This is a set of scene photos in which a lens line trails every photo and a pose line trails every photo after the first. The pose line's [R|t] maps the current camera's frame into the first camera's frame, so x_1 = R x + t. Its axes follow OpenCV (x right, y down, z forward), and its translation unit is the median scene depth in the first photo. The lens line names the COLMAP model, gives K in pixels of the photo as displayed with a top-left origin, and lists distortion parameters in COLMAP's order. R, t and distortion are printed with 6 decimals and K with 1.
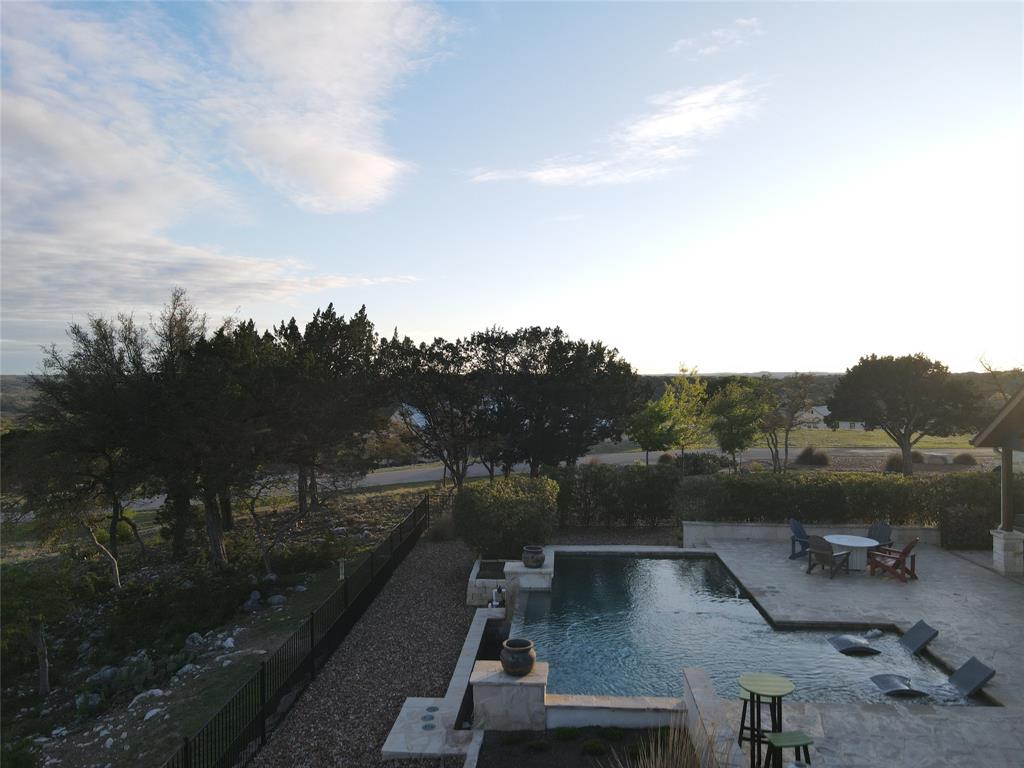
lens RADIAL K [[755.4, 0, 503.7], [0, 755.4, 379.4], [0, 0, 1]] dist [0.002937, 0.033844]
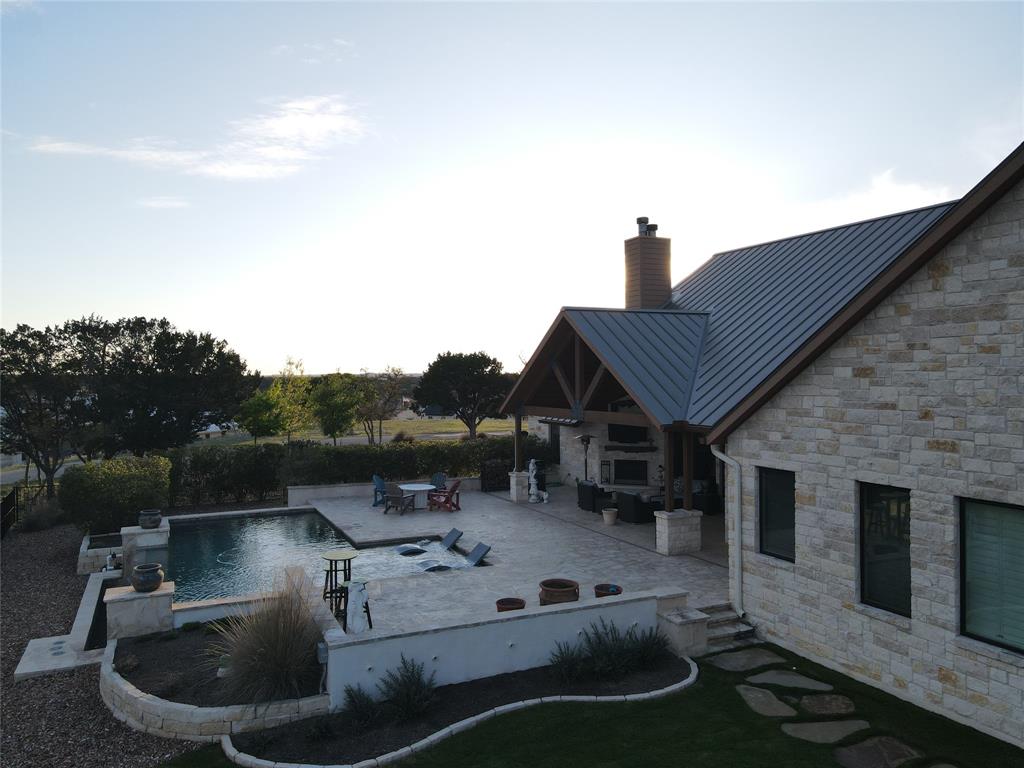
lens RADIAL K [[755.4, 0, 503.7], [0, 755.4, 379.4], [0, 0, 1]] dist [0.002937, 0.033844]
pose [[0.874318, 0.000933, 0.485353, -0.027112], [0.000649, 0.999995, -0.003092, 0.018867], [-0.485353, 0.003018, 0.874313, -0.130683]]
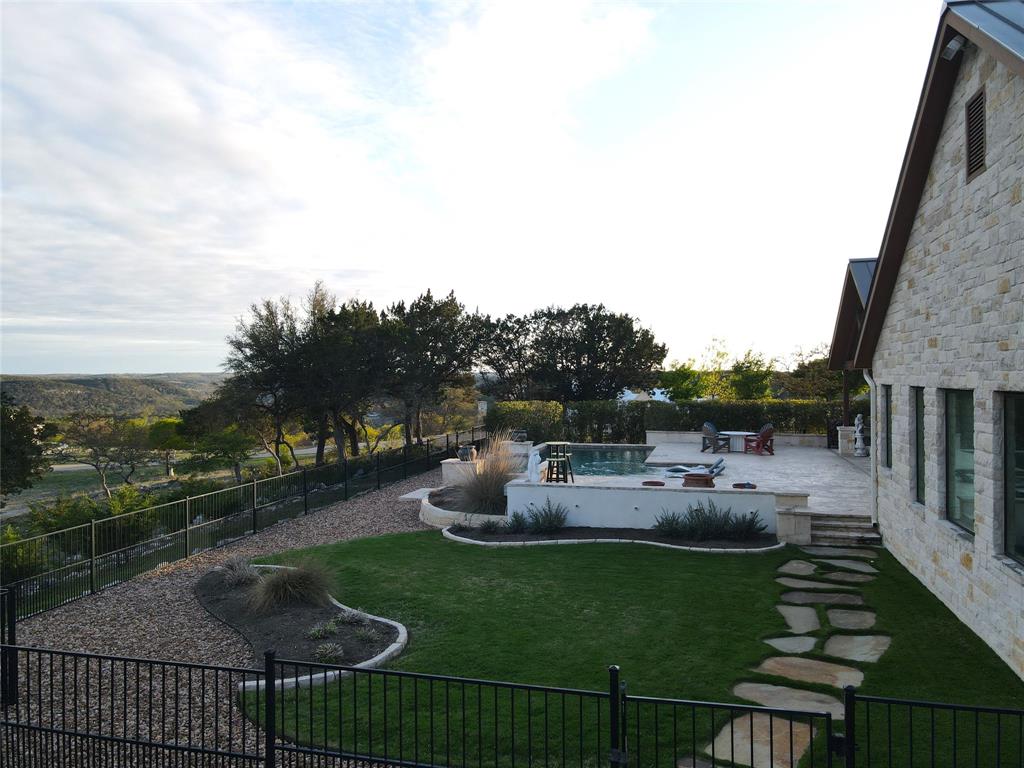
lens RADIAL K [[755.4, 0, 503.7], [0, 755.4, 379.4], [0, 0, 1]] dist [0.002937, 0.033844]
pose [[0.982168, 0.001423, -0.188002, 0.174496], [-0.001103, 0.999998, 0.001804, 0.064680], [0.188004, -0.001564, 0.982167, -0.323782]]
